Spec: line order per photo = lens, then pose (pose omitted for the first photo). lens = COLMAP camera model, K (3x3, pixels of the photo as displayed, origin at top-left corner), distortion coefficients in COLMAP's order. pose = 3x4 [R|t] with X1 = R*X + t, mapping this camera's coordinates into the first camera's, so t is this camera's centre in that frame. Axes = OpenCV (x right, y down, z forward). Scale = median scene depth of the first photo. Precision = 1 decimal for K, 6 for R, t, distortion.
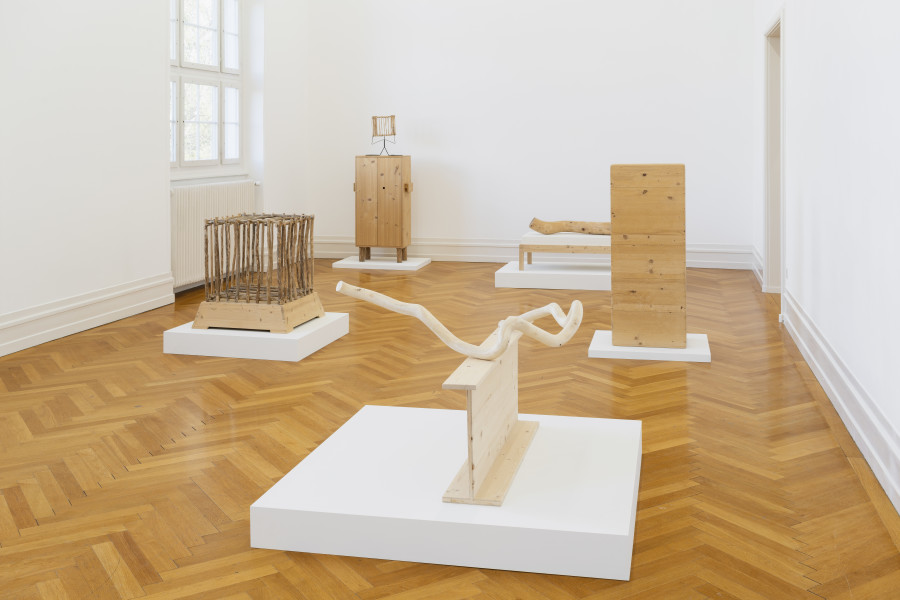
lens RADIAL K [[935.2, 0, 450.0], [0, 935.2, 300.0], [0, 0, 1]] dist [-0.002655, 0.001712]
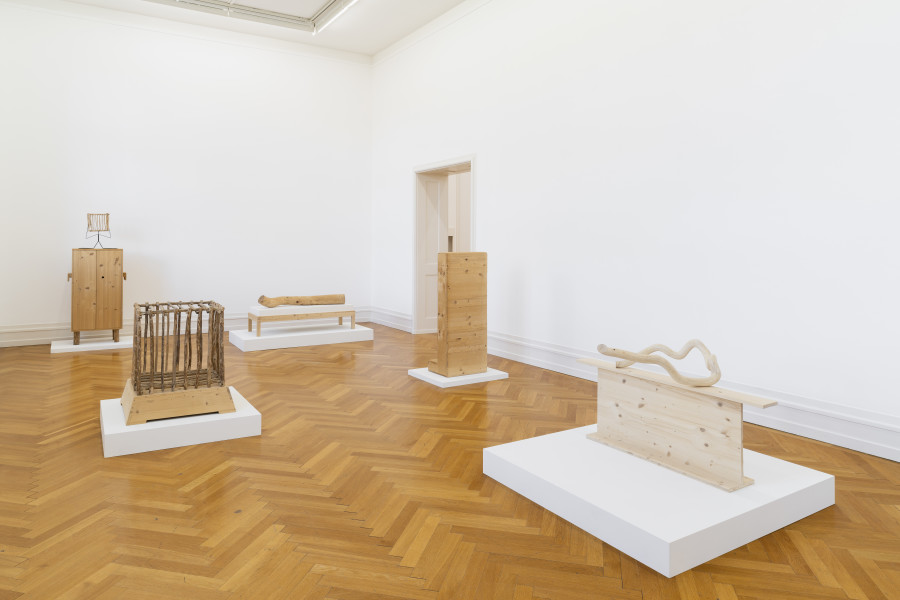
lens RADIAL K [[600.8, 0, 450.0], [0, 600.8, 300.0], [0, 0, 1]] dist [-0.000626, -0.000292]
pose [[0.708688, -0.058798, 0.703068, -0.286848], [0.109281, 0.993643, -0.027055, -0.027415], [-0.697008, 0.096005, 0.710608, 0.198722]]
